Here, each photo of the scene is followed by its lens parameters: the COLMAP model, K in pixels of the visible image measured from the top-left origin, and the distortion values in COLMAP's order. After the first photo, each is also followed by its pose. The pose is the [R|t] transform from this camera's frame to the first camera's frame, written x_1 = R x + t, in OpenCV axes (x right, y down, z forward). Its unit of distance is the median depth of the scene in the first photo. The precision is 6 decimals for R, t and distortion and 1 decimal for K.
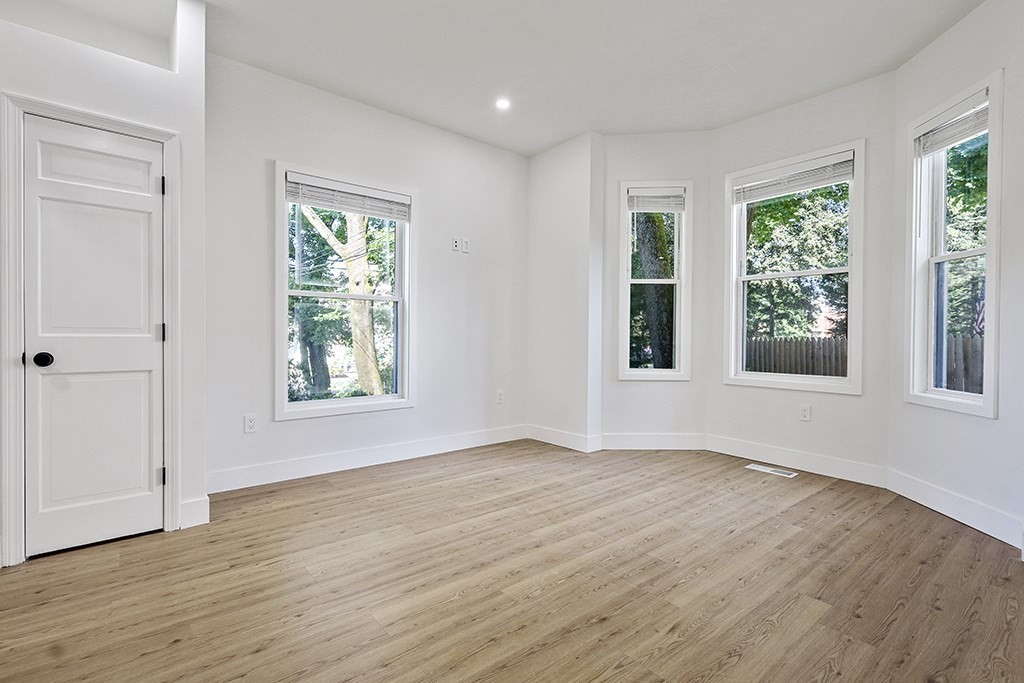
lens RADIAL K [[472.7, 0, 510.8], [0, 472.7, 339.0], [0, 0, 1]] dist [0.000363, 0.001769]
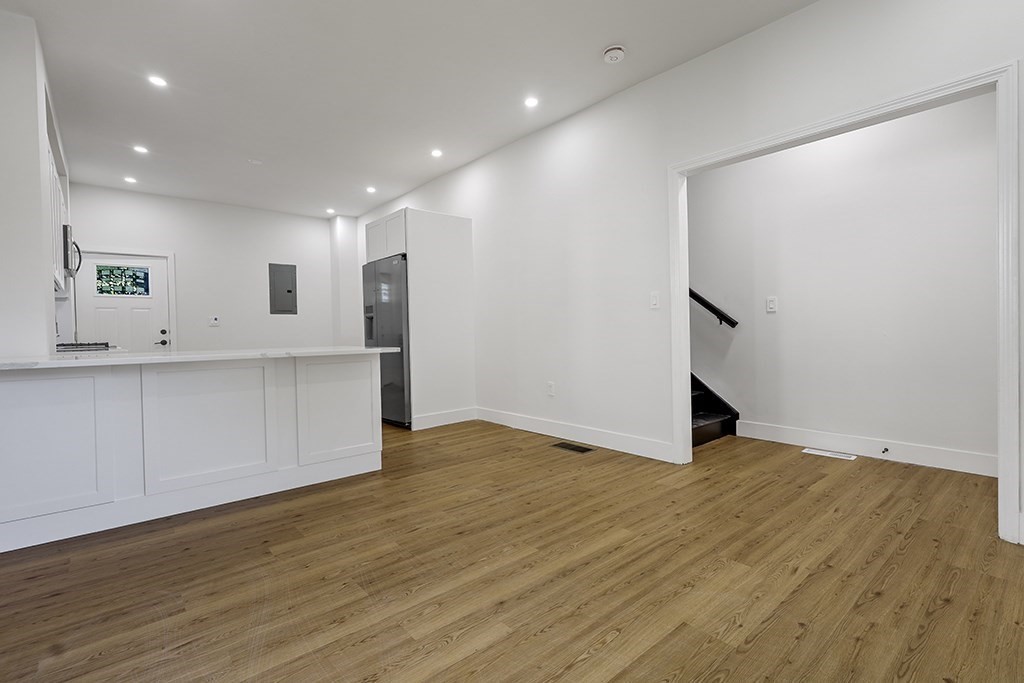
lens RADIAL K [[472.7, 0, 510.8], [0, 472.7, 339.0], [0, 0, 1]] dist [0.000363, 0.001769]
pose [[-0.999618, 0.015078, -0.023142, 0.039601], [0.014581, 0.999663, 0.021490, 0.000574], [0.023458, 0.021145, -0.999501, 1.314325]]
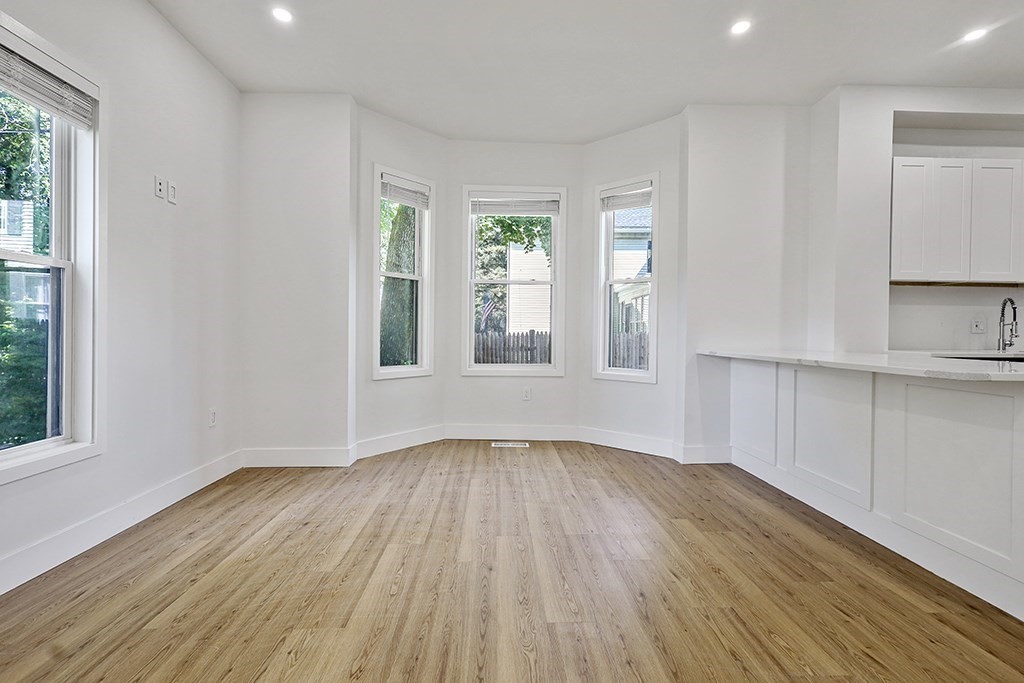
lens RADIAL K [[472.7, 0, 510.8], [0, 472.7, 339.0], [0, 0, 1]] dist [0.000363, 0.001769]
pose [[0.606191, -0.008497, 0.795273, -0.470951], [-0.000484, 0.999939, 0.011053, -0.004006], [-0.795319, -0.007085, 0.606150, 0.324980]]
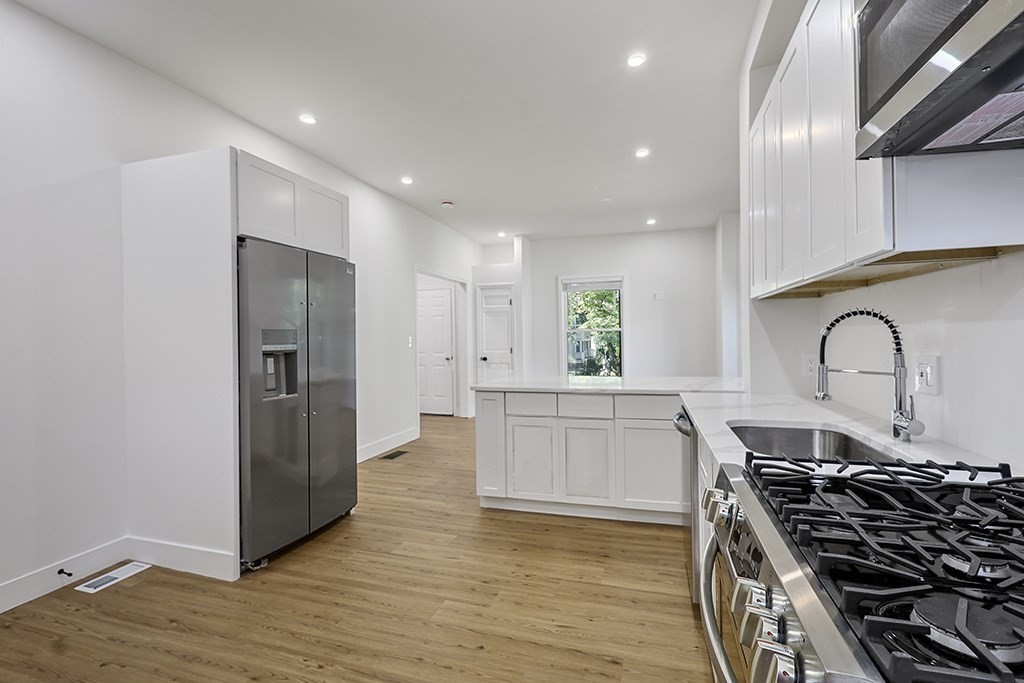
lens RADIAL K [[478.0, 0, 512.0], [0, 478.0, 341.5], [0, 0, 1]] dist [-0.000670, 0.000638]
pose [[0.541242, -0.002482, -0.840863, 1.475903], [0.011418, 0.999925, 0.004398, -0.067159], [0.840789, -0.011981, 0.541230, -0.528193]]
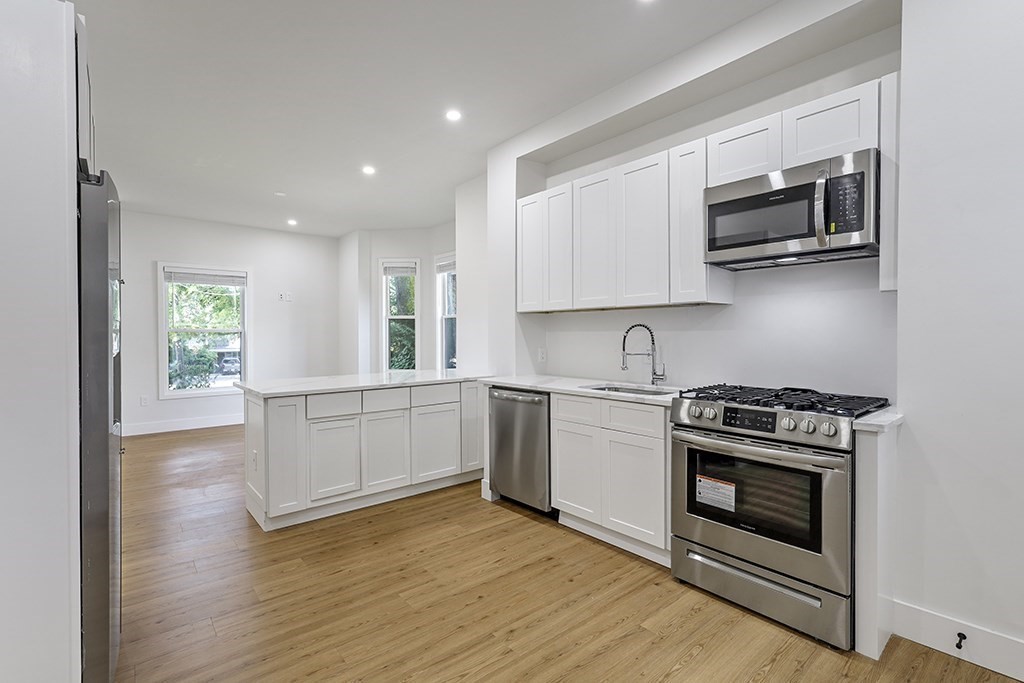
lens RADIAL K [[472.7, 0, 510.8], [0, 472.7, 339.0], [0, 0, 1]] dist [0.000363, 0.001769]
pose [[0.999977, -0.005946, 0.003129, 0.970134], [0.005944, 0.999982, 0.000682, -0.062554], [-0.003133, -0.000664, 0.999995, -0.960301]]
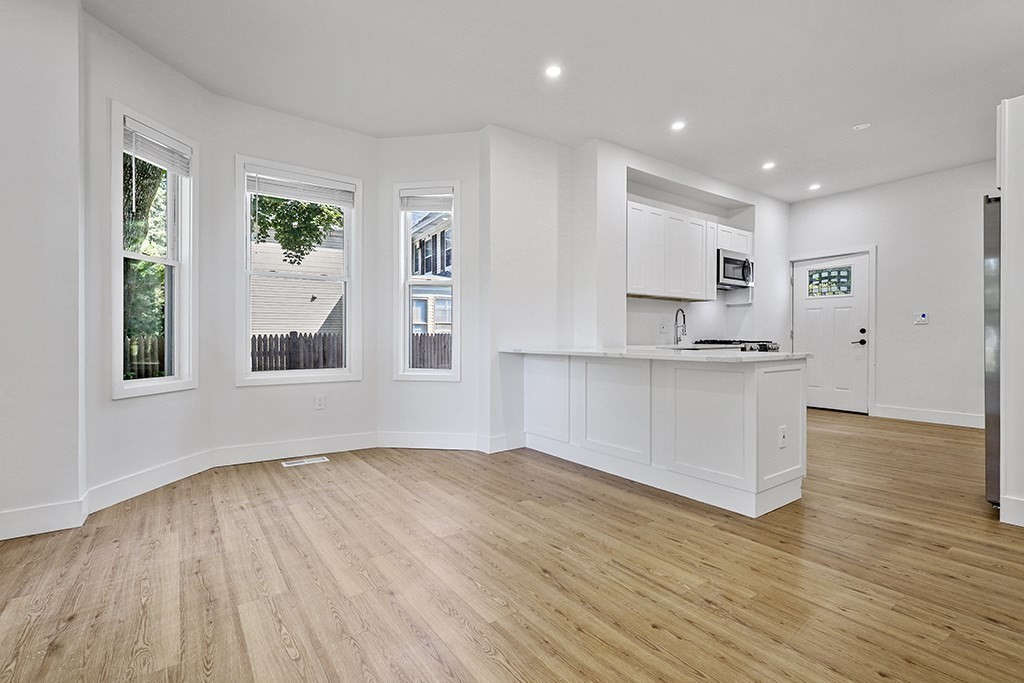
lens RADIAL K [[472.7, 0, 510.8], [0, 472.7, 339.0], [0, 0, 1]] dist [0.000363, 0.001769]
pose [[0.068808, -0.007720, 0.997600, -0.548473], [0.006864, 0.999950, 0.007264, 0.001235], [-0.997606, 0.006348, 0.068857, 0.556301]]
